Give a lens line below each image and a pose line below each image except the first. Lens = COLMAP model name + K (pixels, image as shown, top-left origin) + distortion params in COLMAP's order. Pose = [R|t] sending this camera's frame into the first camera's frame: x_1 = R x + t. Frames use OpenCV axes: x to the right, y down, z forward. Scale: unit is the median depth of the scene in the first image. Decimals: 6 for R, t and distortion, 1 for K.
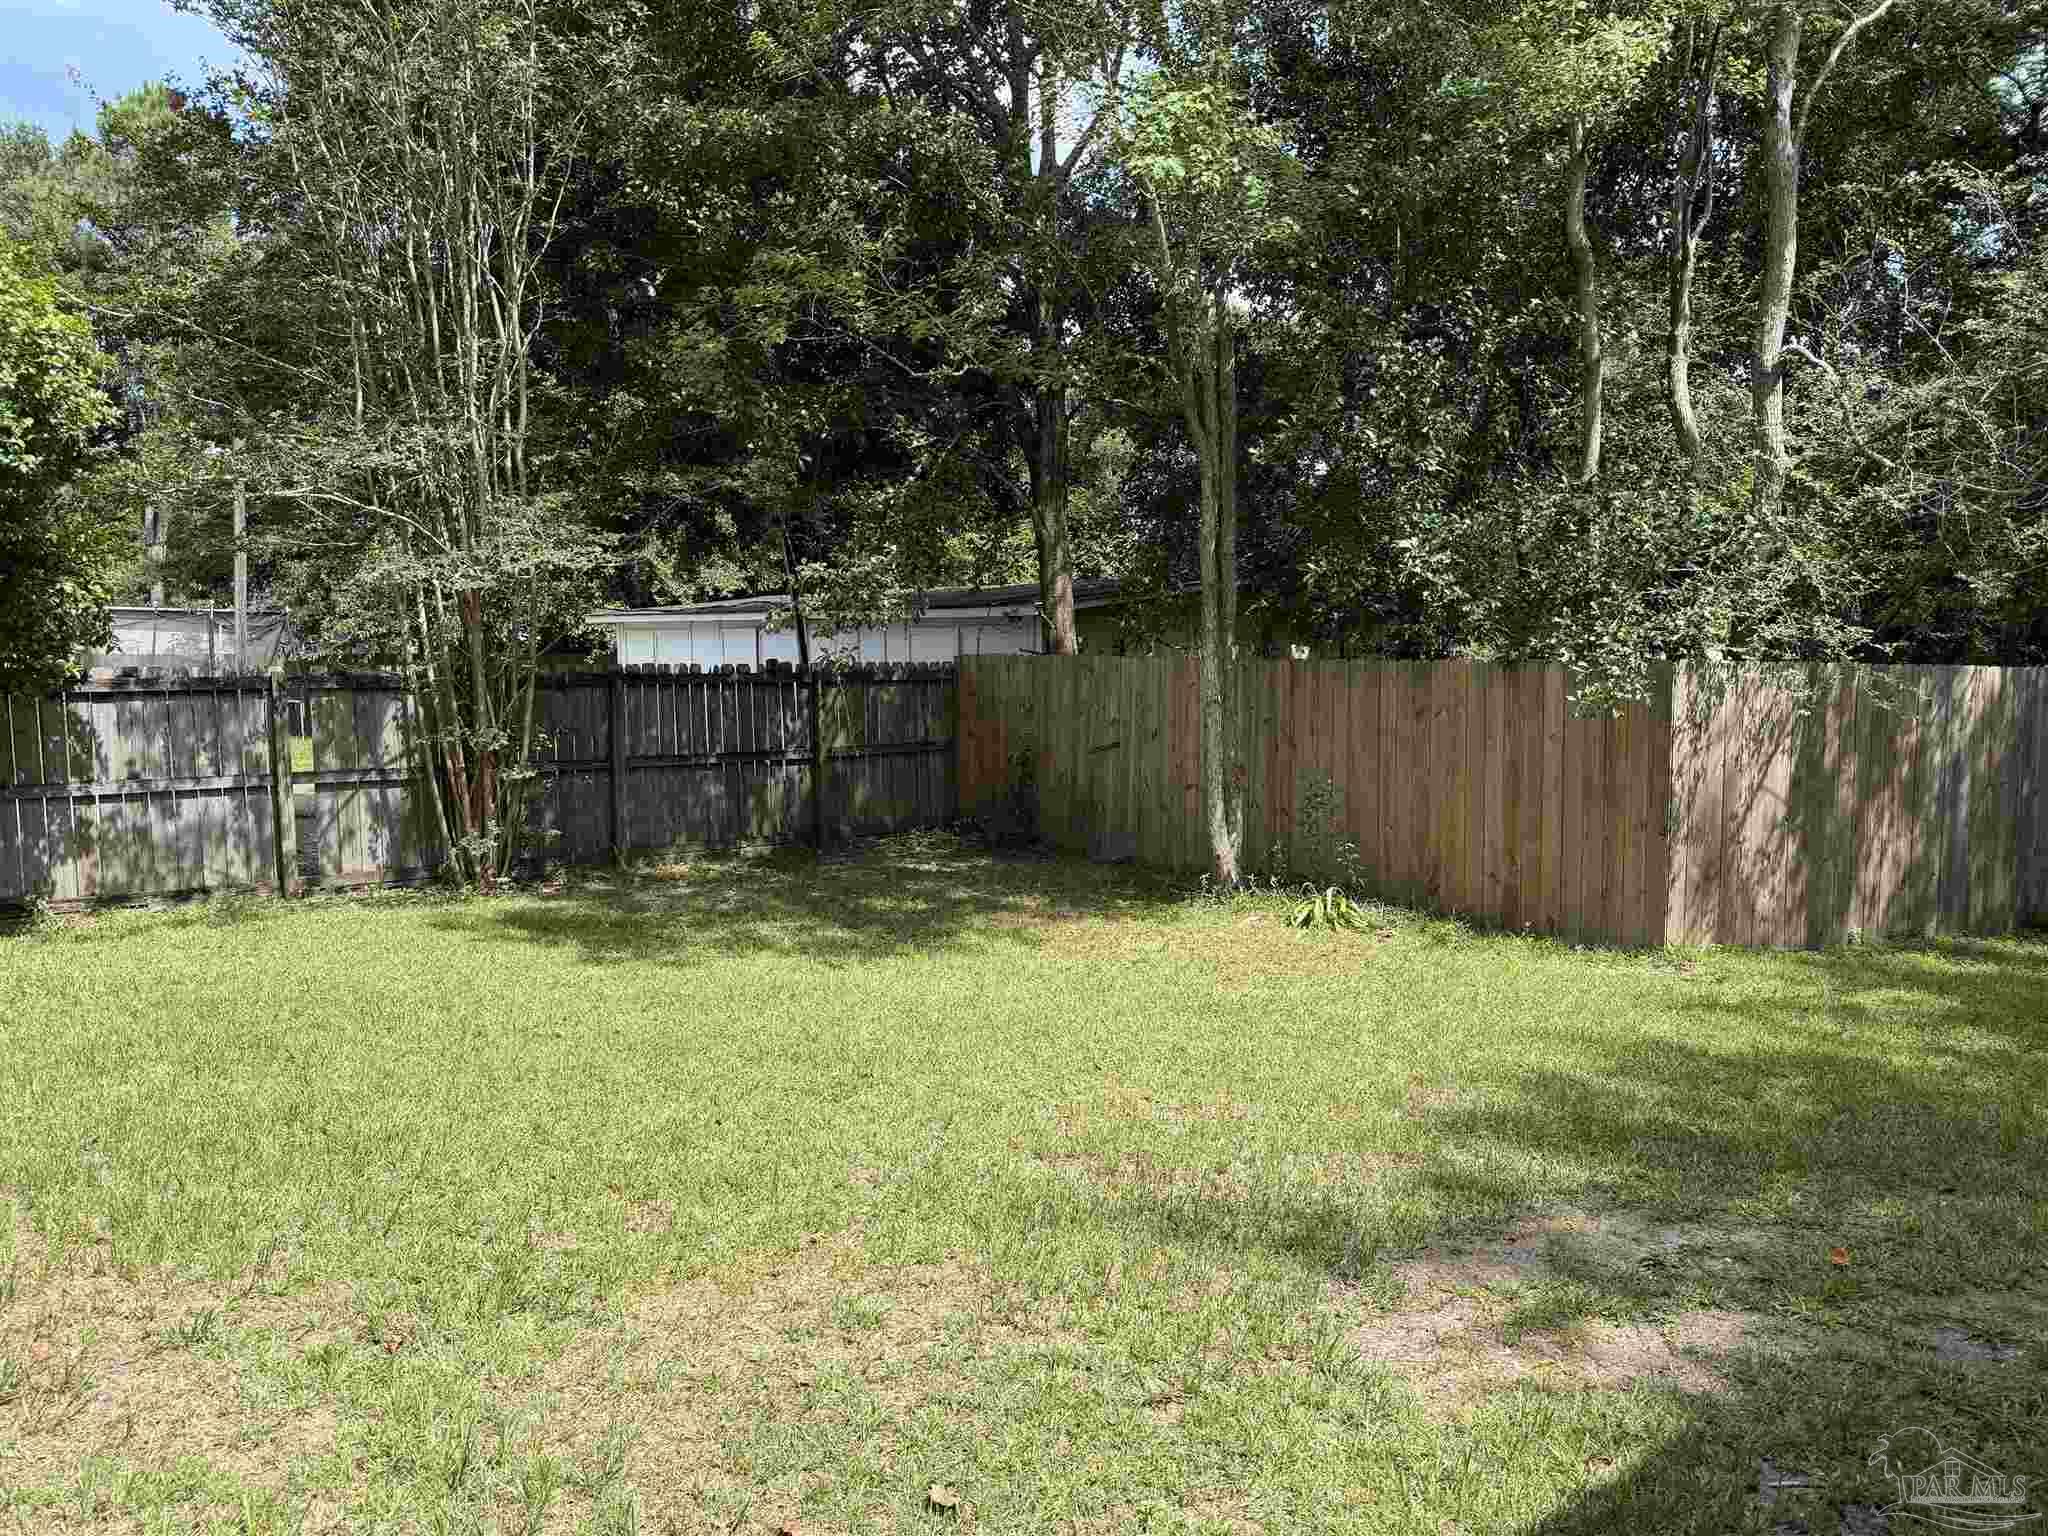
lens RADIAL K [[1417.9, 0, 1024.0], [0, 1417.9, 768.0], [0, 0, 1]] dist [0.061529, -0.097308]
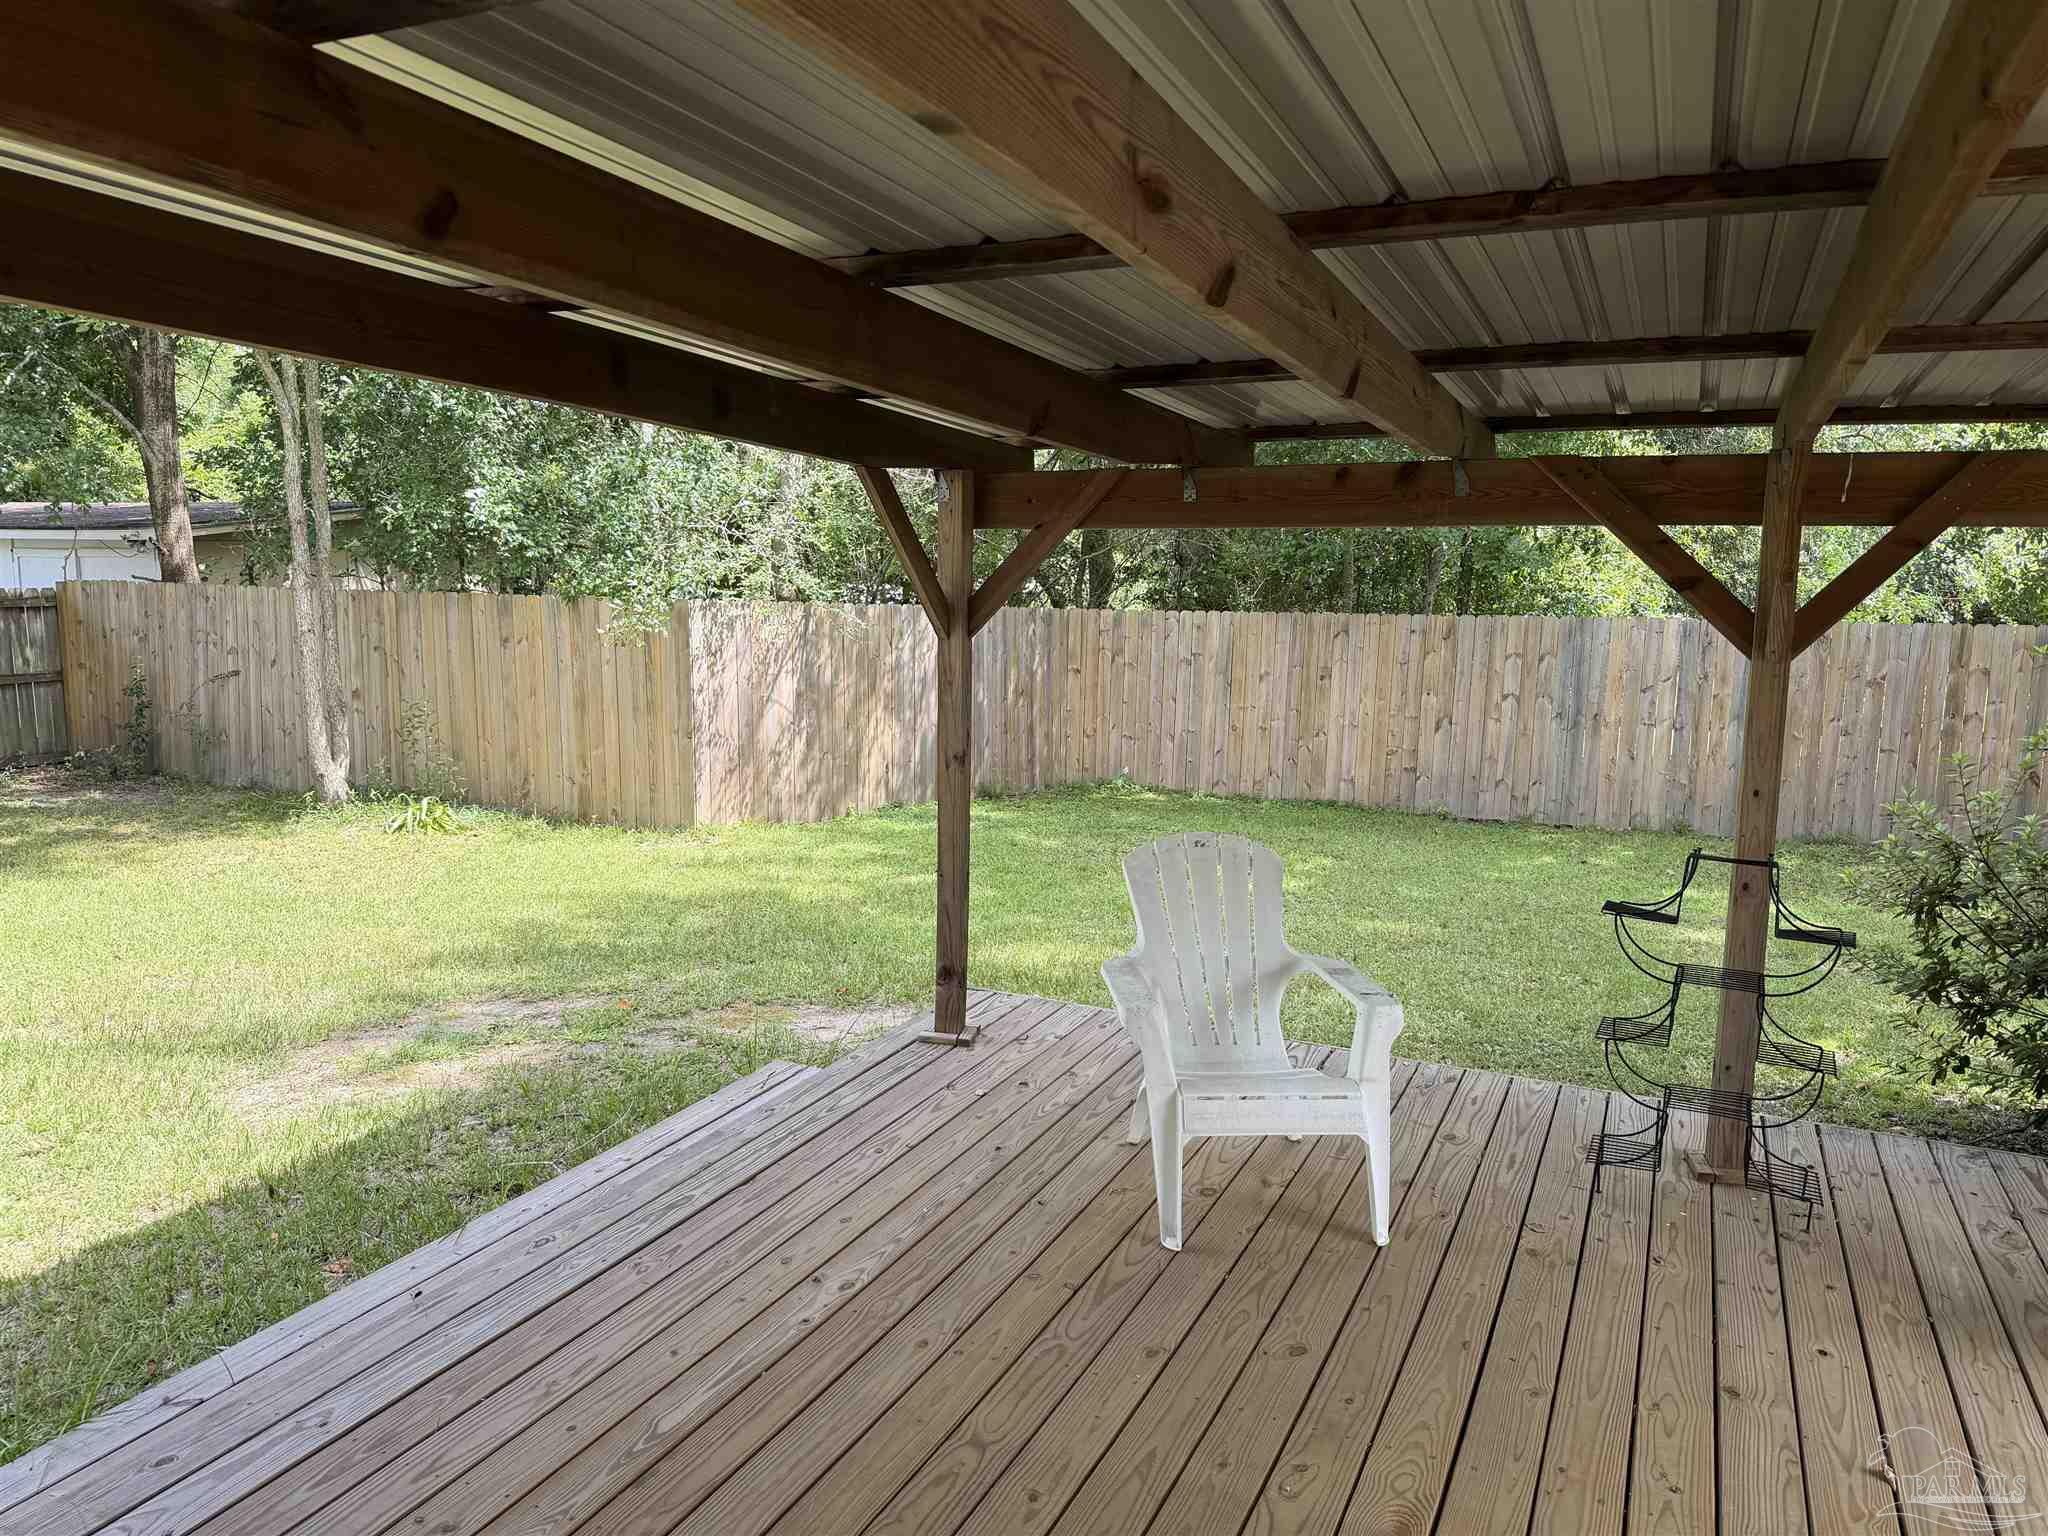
lens RADIAL K [[1417.9, 0, 1024.0], [0, 1417.9, 768.0], [0, 0, 1]] dist [0.061529, -0.097308]
pose [[0.883121, -0.048207, 0.466662, 0.107193], [0.022977, 0.997957, 0.059608, 0.004288], [-0.468582, -0.041919, 0.882425, -0.226076]]
